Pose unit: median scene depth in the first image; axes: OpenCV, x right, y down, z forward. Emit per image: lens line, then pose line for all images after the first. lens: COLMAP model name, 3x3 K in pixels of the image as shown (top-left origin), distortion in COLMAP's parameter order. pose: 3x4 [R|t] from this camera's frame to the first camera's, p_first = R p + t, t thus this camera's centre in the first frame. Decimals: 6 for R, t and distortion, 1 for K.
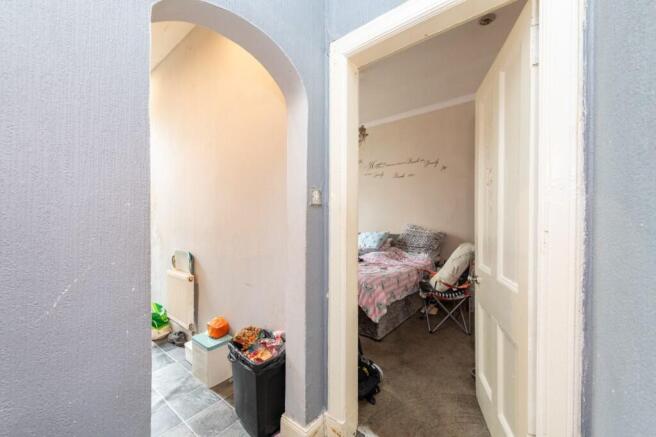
lens RADIAL K [[256.2, 0, 328.5], [0, 256.2, 220.4], [0, 0, 1]] dist [-0.000763, -0.000235]
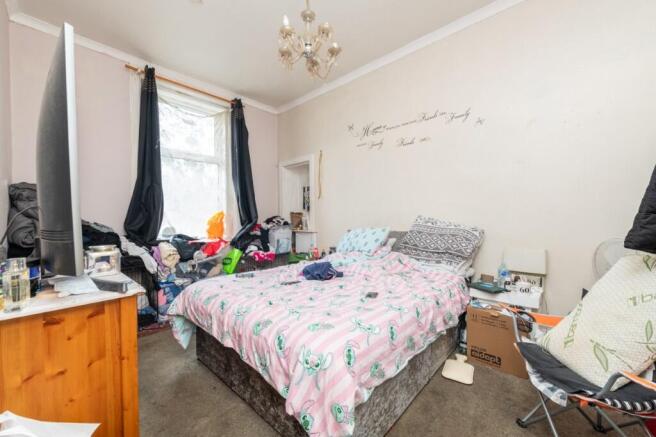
lens RADIAL K [[256.2, 0, 326.9], [0, 256.2, 220.4], [0, 0, 1]] dist [-0.000763, -0.000235]
pose [[0.997611, -0.007705, -0.068647, 0.134154], [0.008272, 0.999934, 0.007985, 0.020216], [0.068581, -0.008534, 0.997609, 0.379196]]
